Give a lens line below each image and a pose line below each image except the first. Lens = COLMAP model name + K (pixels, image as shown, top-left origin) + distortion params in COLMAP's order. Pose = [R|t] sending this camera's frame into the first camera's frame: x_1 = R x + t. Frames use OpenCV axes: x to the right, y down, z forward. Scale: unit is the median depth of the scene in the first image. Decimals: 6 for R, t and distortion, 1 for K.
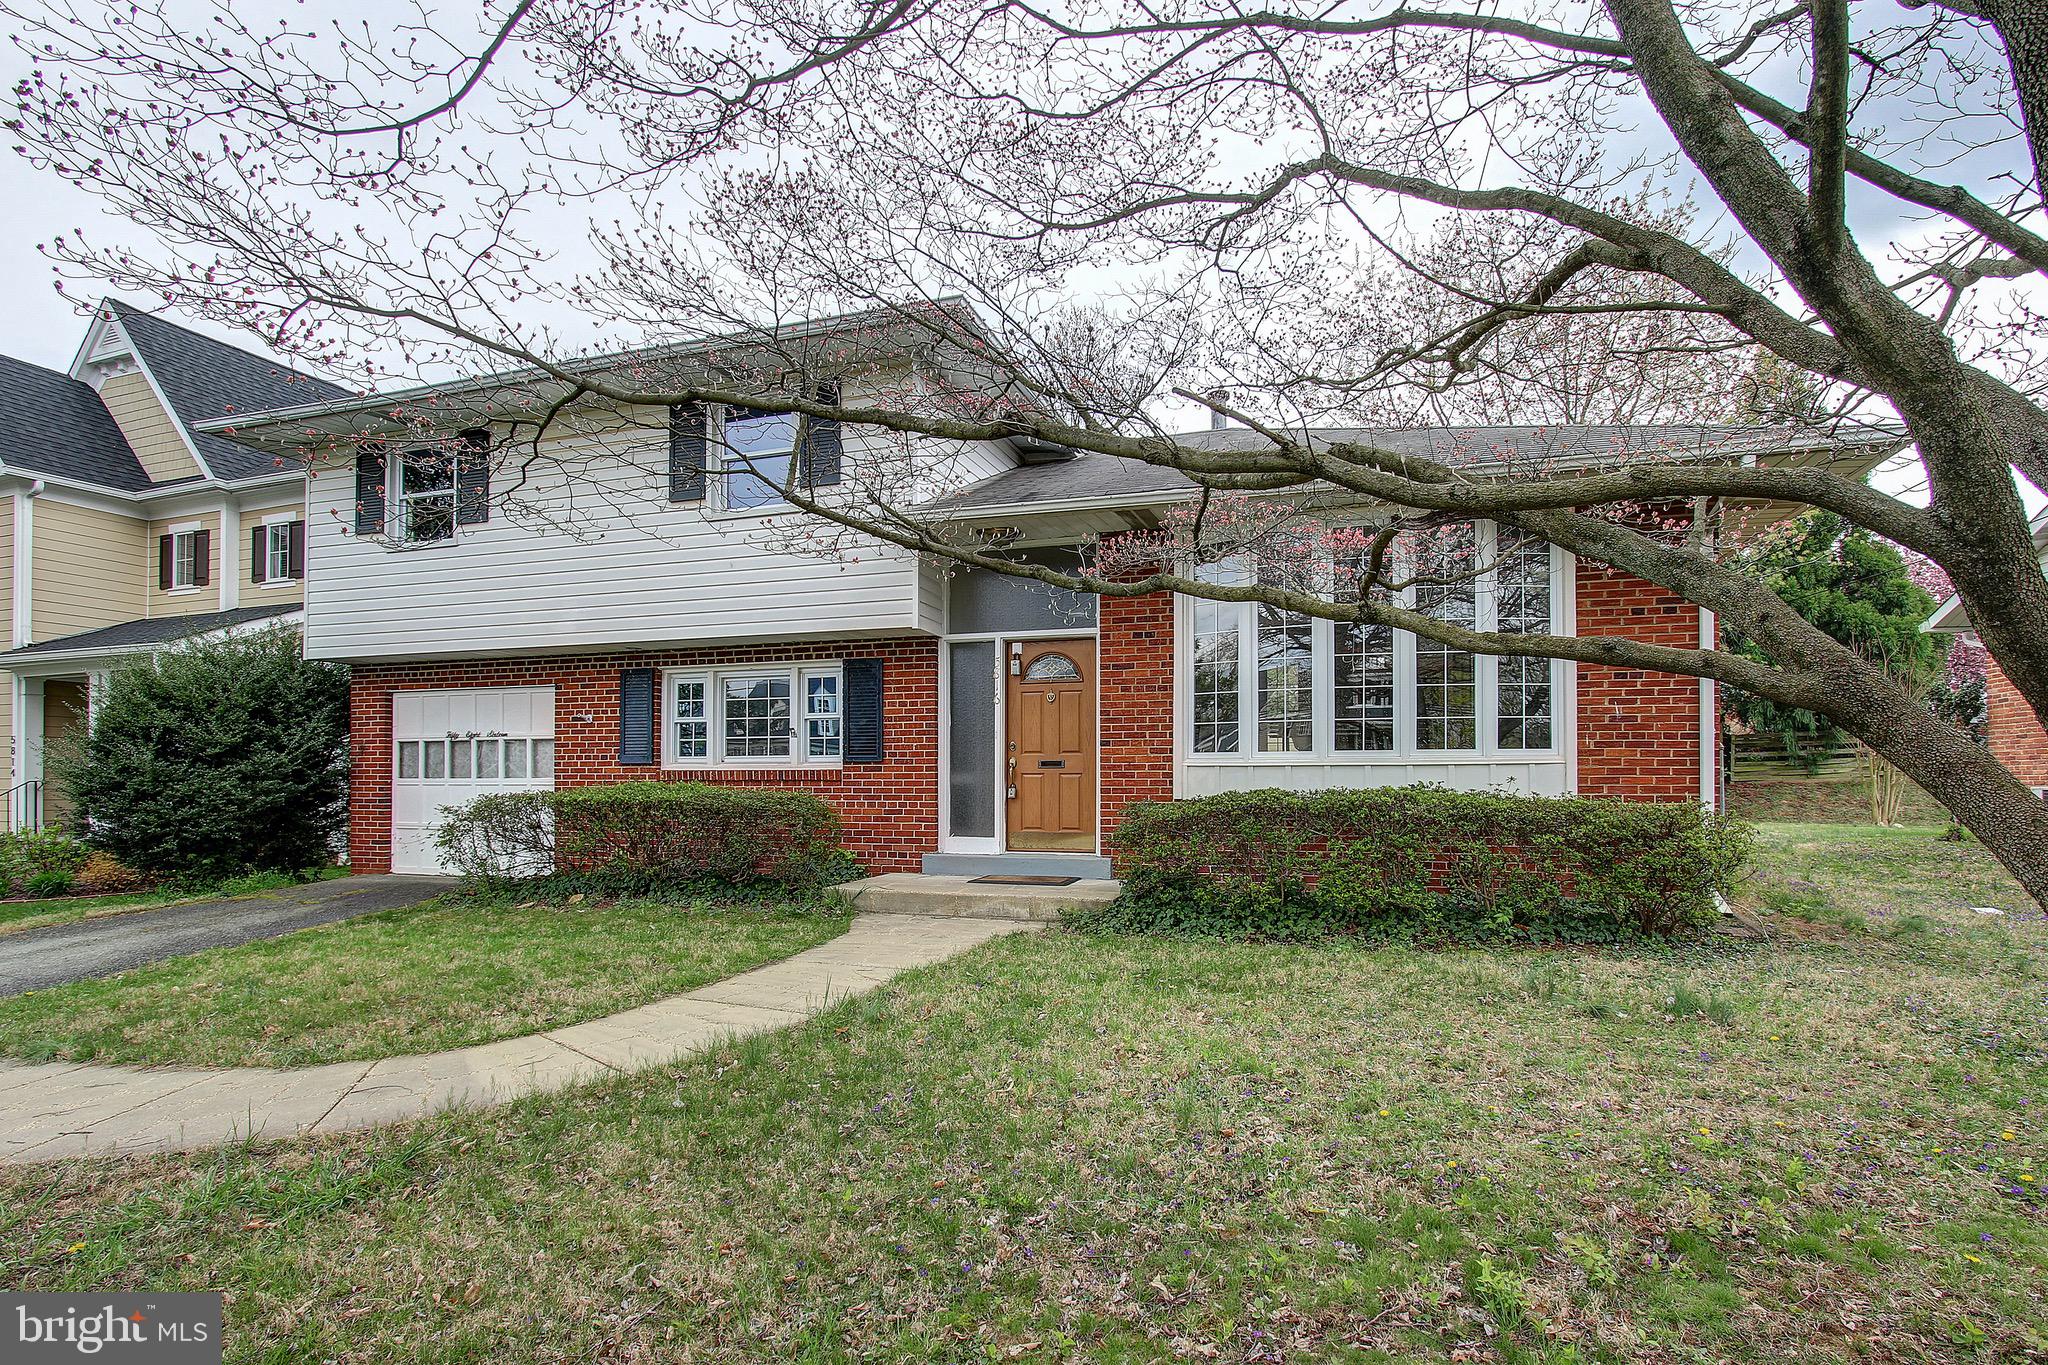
lens RADIAL K [[946.2, 0, 985.4], [0, 946.2, 728.7], [0, 0, 1]] dist [-0.012743, 0.003359]
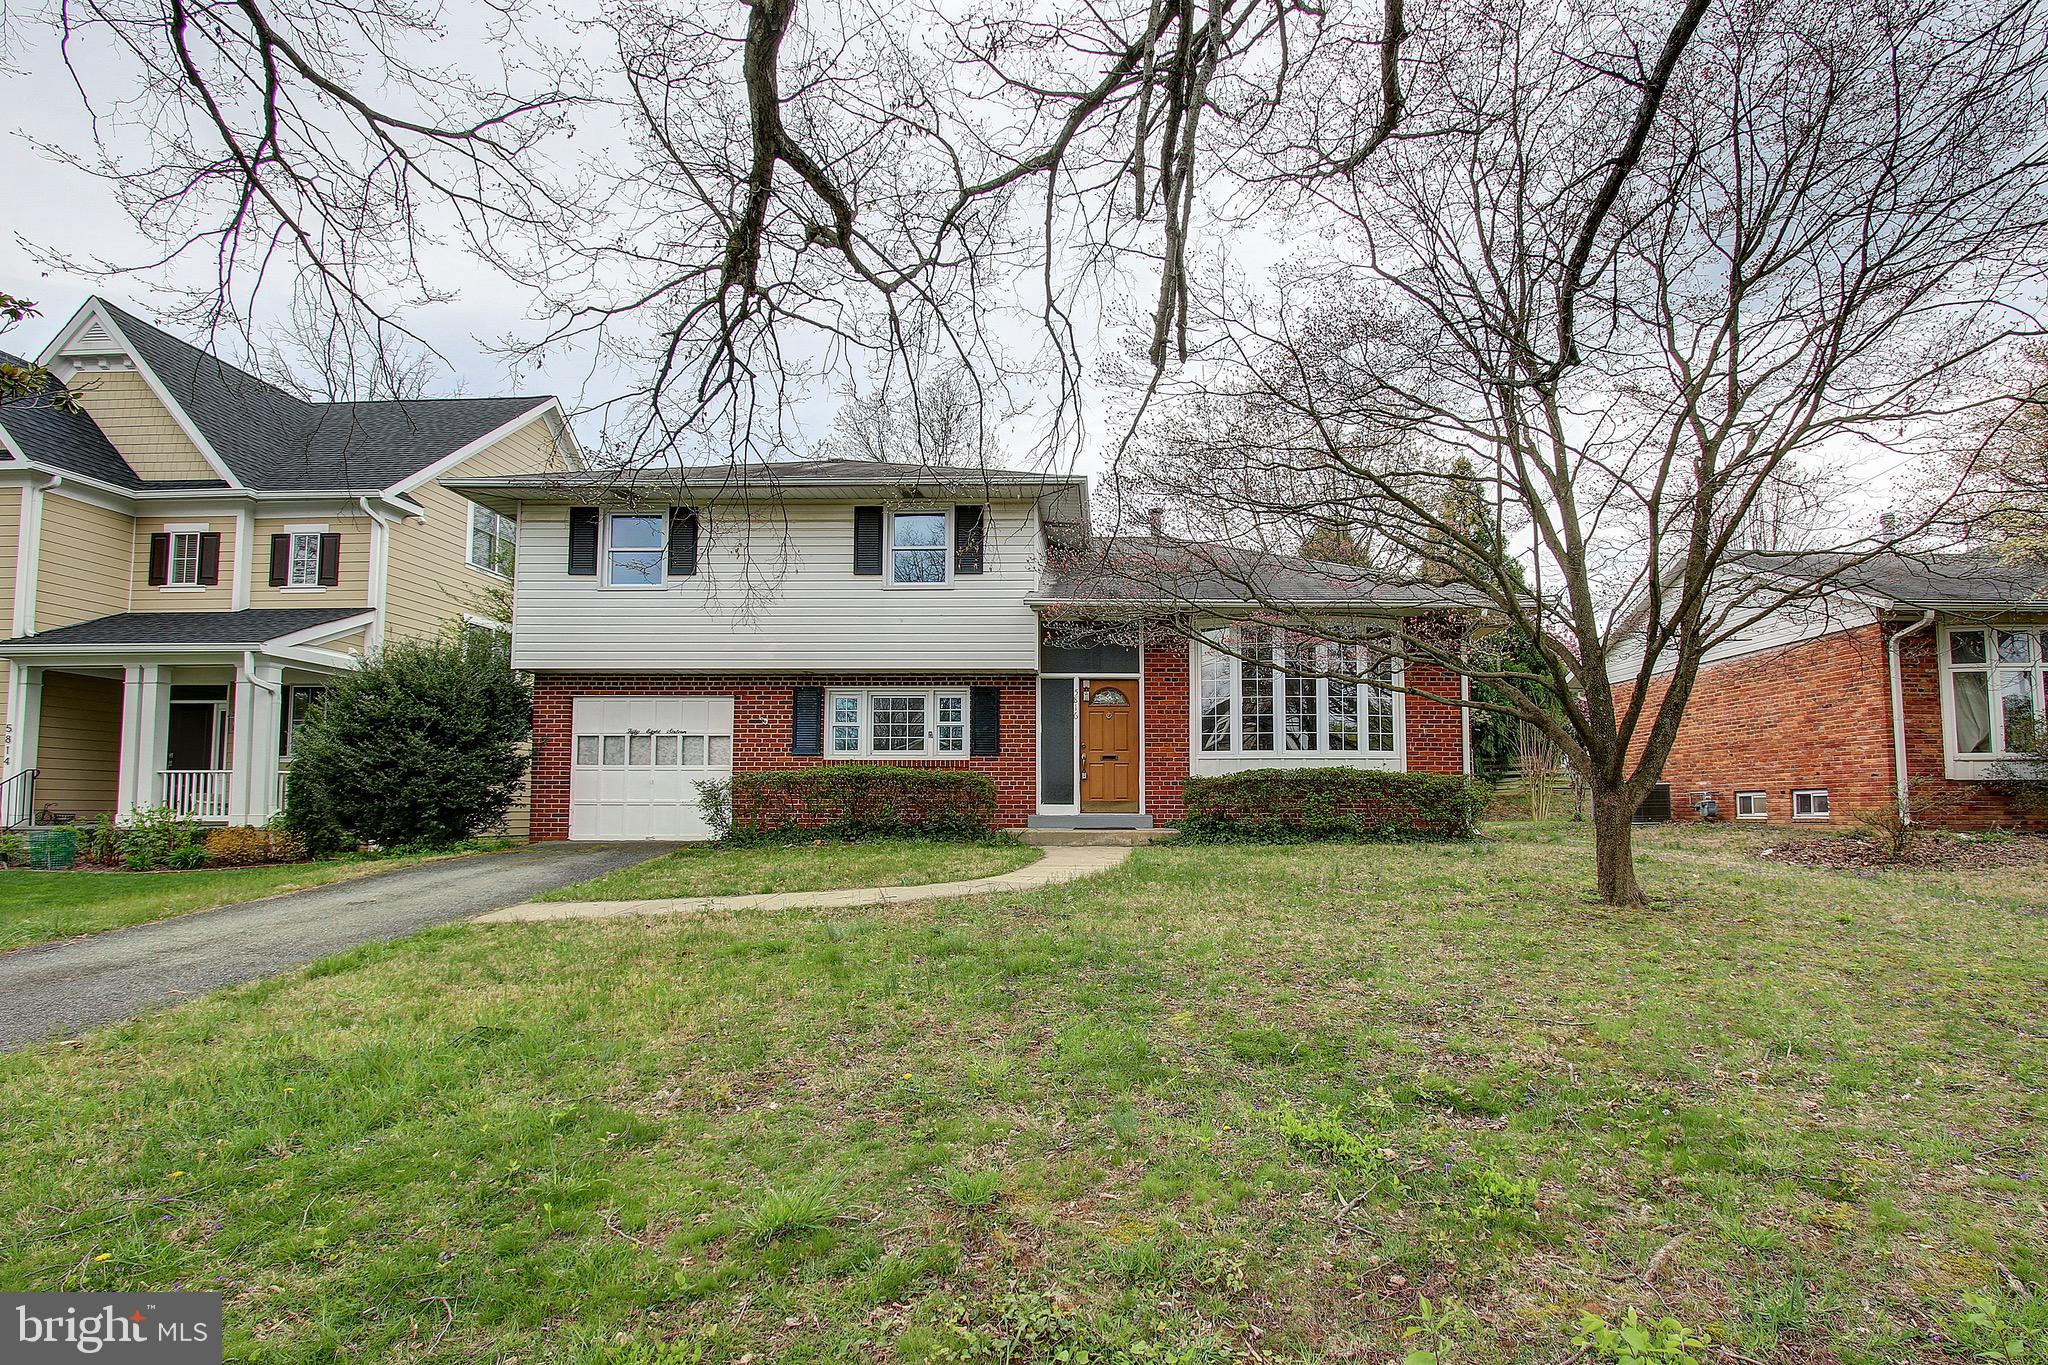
lens RADIAL K [[946.2, 0, 1026.2], [0, 946.2, 689.0], [0, 0, 1]] dist [-0.012743, 0.003359]
pose [[0.963314, 0.036598, 0.265869, -0.430883], [-0.019109, 0.997497, -0.068074, 0.029071], [-0.267695, 0.060496, 0.961603, -0.433974]]
